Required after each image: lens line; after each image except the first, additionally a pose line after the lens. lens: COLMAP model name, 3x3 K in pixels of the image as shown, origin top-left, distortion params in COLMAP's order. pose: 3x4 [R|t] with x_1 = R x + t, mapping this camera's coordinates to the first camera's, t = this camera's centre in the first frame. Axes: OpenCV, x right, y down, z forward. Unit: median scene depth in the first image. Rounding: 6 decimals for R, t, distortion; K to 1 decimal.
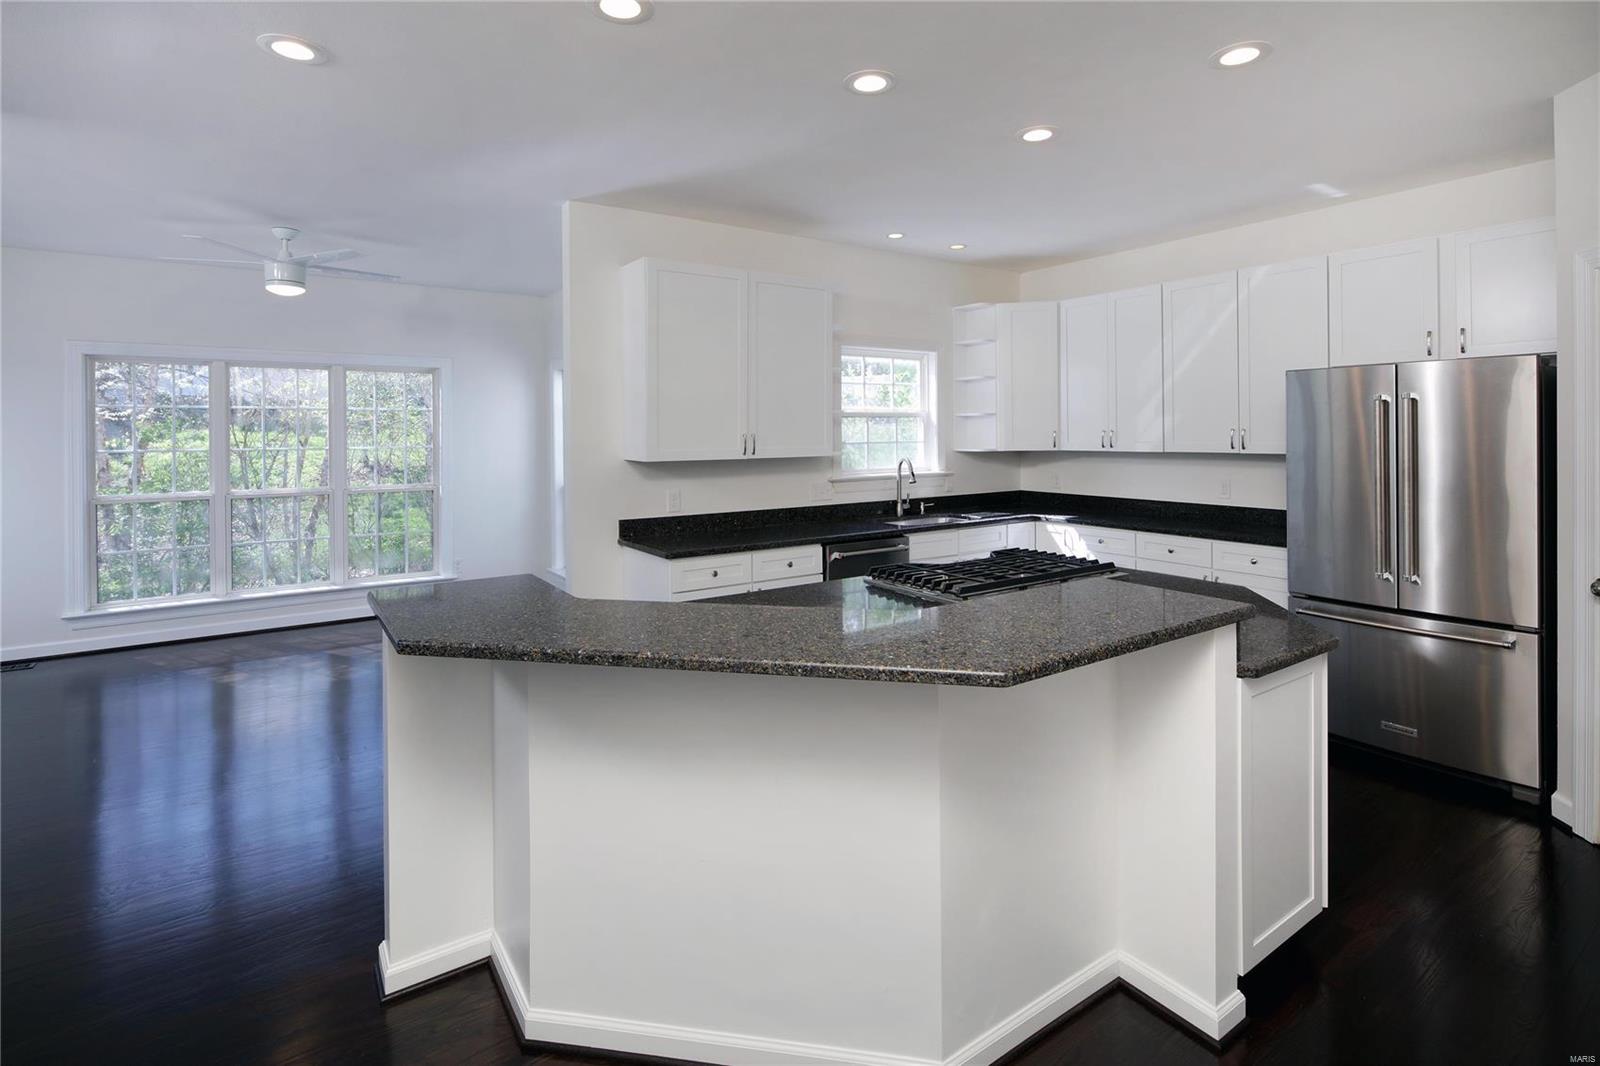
lens RADIAL K [[768.3, 0, 799.3], [0, 768.3, 430.8], [0, 0, 1]] dist [-0.001188, 0.000004]
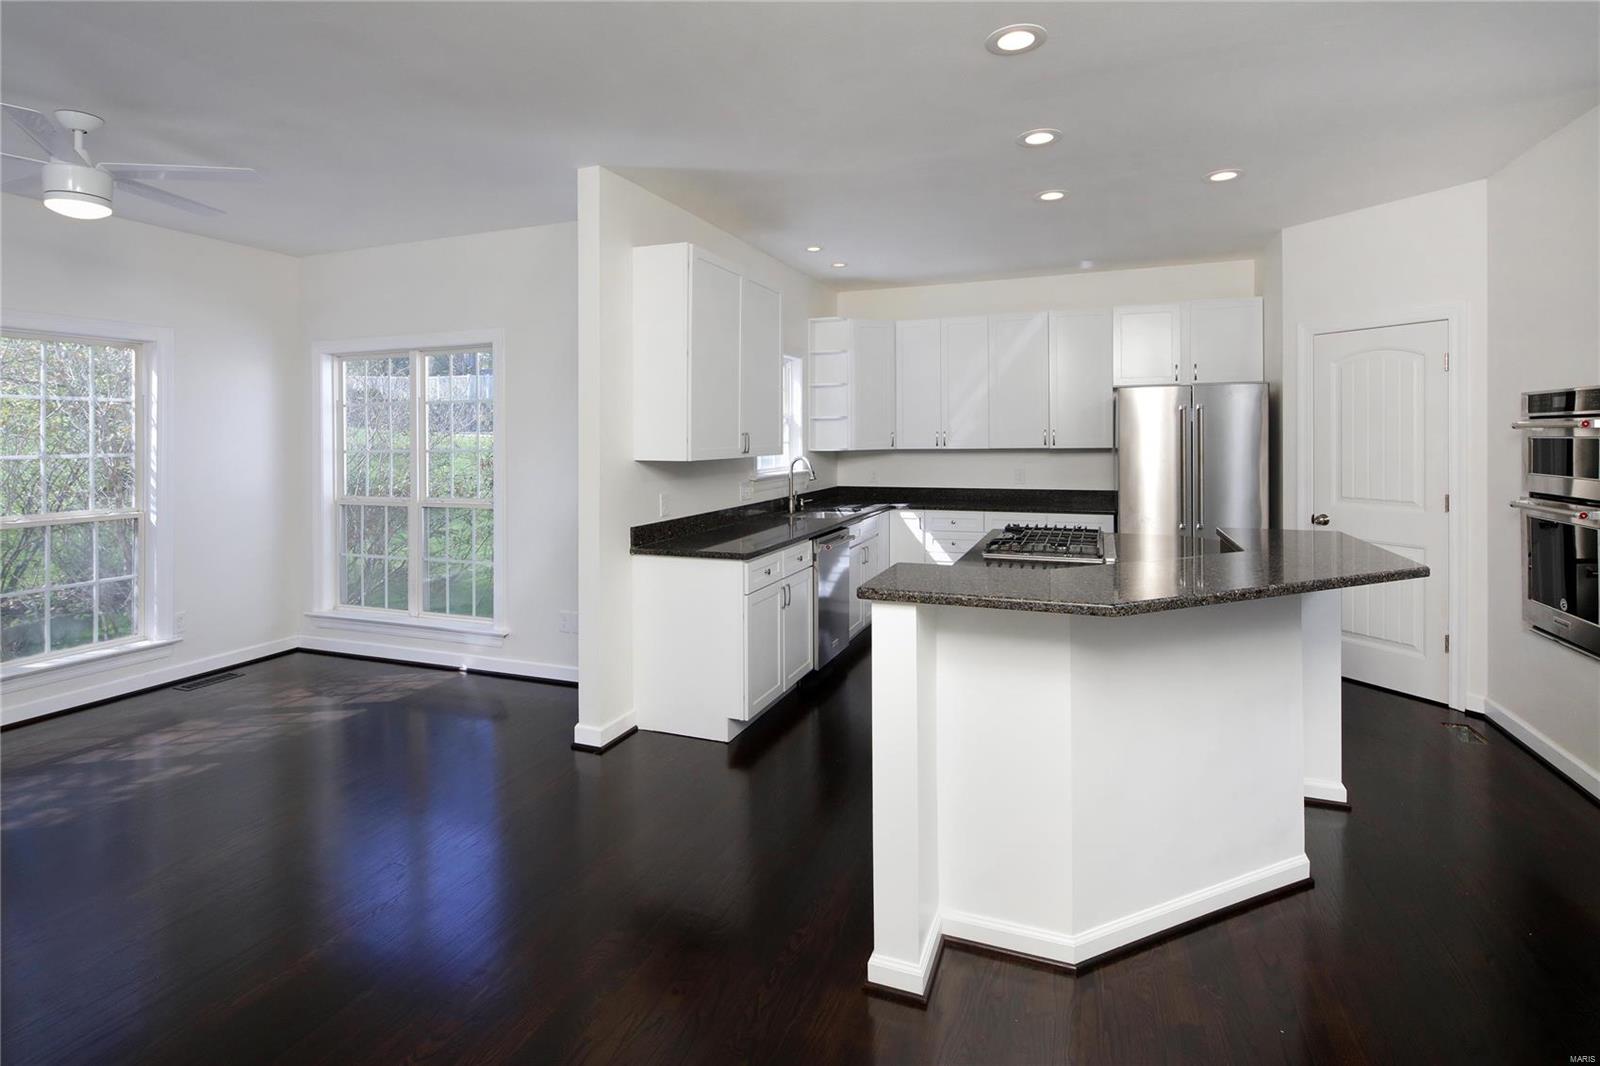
lens RADIAL K [[784.5, 0, 795.8], [0, 784.5, 443.4], [0, 0, 1]] dist [0.000277, -0.000072]
pose [[0.830305, -0.005487, 0.557282, -0.479228], [0.002795, 0.999980, 0.005683, 0.010309], [-0.557302, -0.003161, 0.830304, 0.099120]]
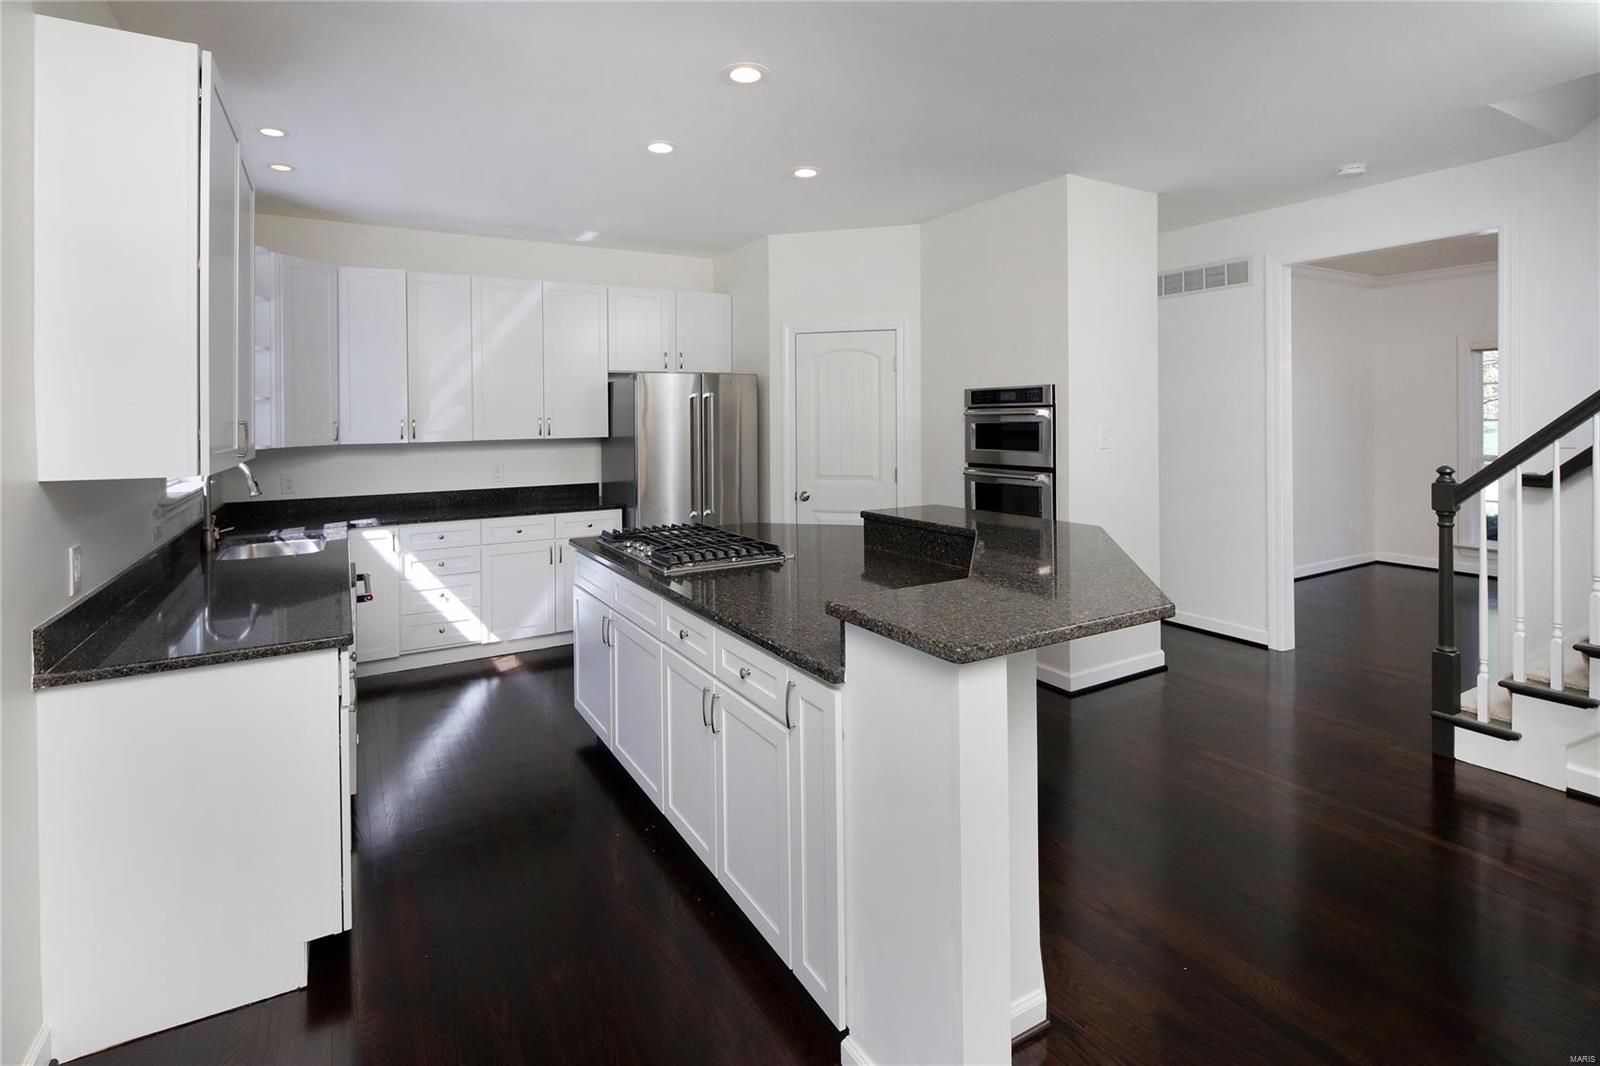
lens RADIAL K [[784.5, 0, 795.8], [0, 784.5, 443.4], [0, 0, 1]] dist [0.000277, -0.000072]
pose [[0.074644, -0.026923, 0.996847, -0.504469], [0.012047, 0.999587, 0.026095, 0.008557], [-0.997137, 0.010061, 0.074938, 0.463381]]
